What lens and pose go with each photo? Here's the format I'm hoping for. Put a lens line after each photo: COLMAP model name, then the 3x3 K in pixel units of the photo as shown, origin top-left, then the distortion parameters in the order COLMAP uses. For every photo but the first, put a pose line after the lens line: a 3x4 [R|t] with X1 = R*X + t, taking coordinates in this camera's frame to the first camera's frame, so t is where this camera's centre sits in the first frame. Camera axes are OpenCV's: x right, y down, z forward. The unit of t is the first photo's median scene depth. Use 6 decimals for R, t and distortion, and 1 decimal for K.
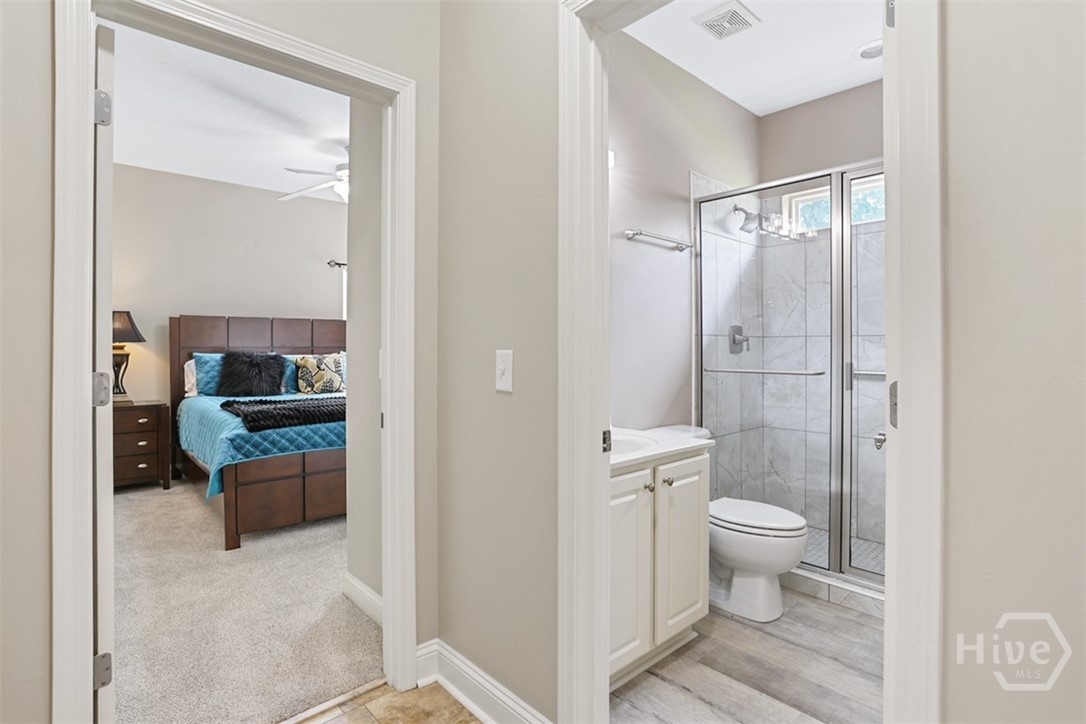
lens RADIAL K [[536.8, 0, 572.8], [0, 536.8, 340.2], [0, 0, 1]] dist [-0.050607, 0.000374]
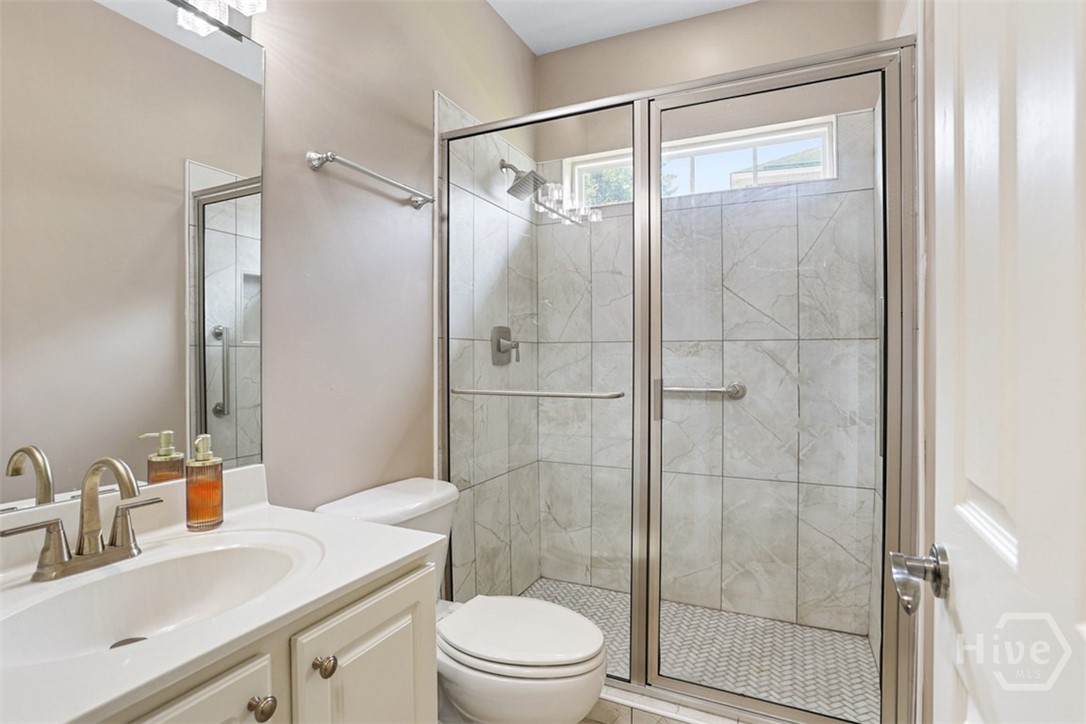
lens RADIAL K [[537.4, 0, 542.7], [0, 537.4, 366.7], [0, 0, 1]] dist [-0.045243, 0.000692]
pose [[0.941076, -0.009337, 0.338066, 0.120119], [-0.001324, 0.999509, 0.031290, 0.004288], [-0.338192, -0.029894, 0.940602, 0.320797]]
